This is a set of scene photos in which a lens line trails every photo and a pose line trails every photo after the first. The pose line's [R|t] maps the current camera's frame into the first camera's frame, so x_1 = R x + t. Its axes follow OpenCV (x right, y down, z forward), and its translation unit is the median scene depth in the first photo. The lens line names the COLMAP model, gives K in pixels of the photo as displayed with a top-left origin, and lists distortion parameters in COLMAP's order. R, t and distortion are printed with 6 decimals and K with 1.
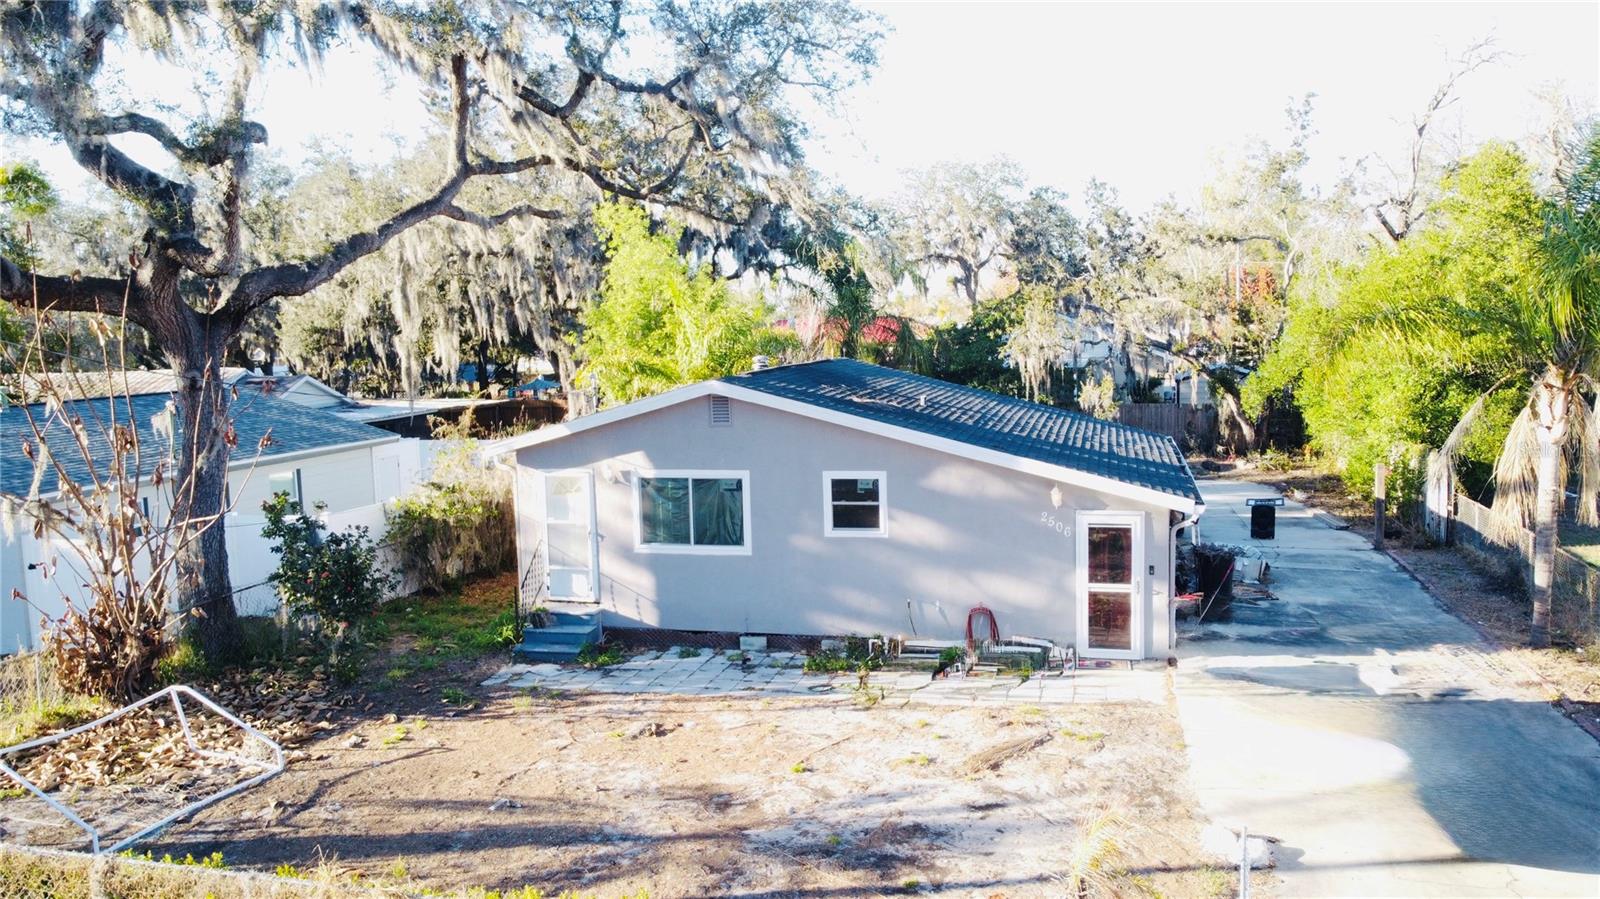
lens RADIAL K [[1214.0, 0, 800.0], [0, 1214.0, 449.5], [0, 0, 1]] dist [-0.004388, -0.003759]
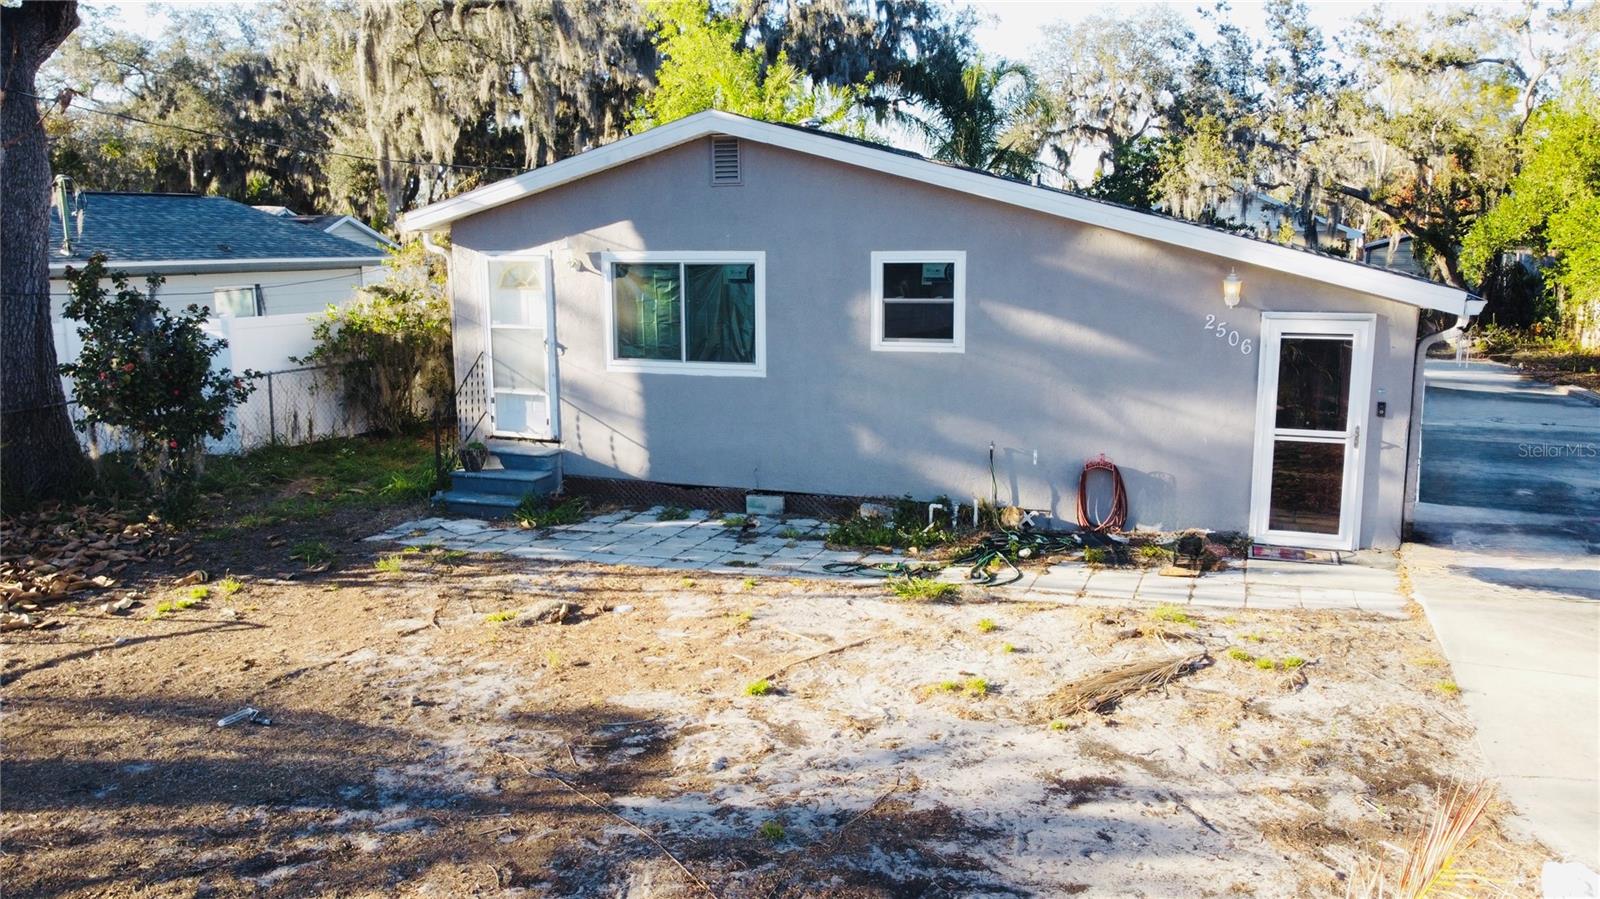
lens RADIAL K [[1220.1, 0, 800.0], [0, 1220.1, 449.5], [0, 0, 1]] dist [-0.014436, -0.003406]
pose [[0.993291, 0.040191, -0.108435, 0.056659], [-0.032513, 0.996898, 0.071668, 0.079290], [0.110979, -0.067662, 0.991517, 0.321177]]
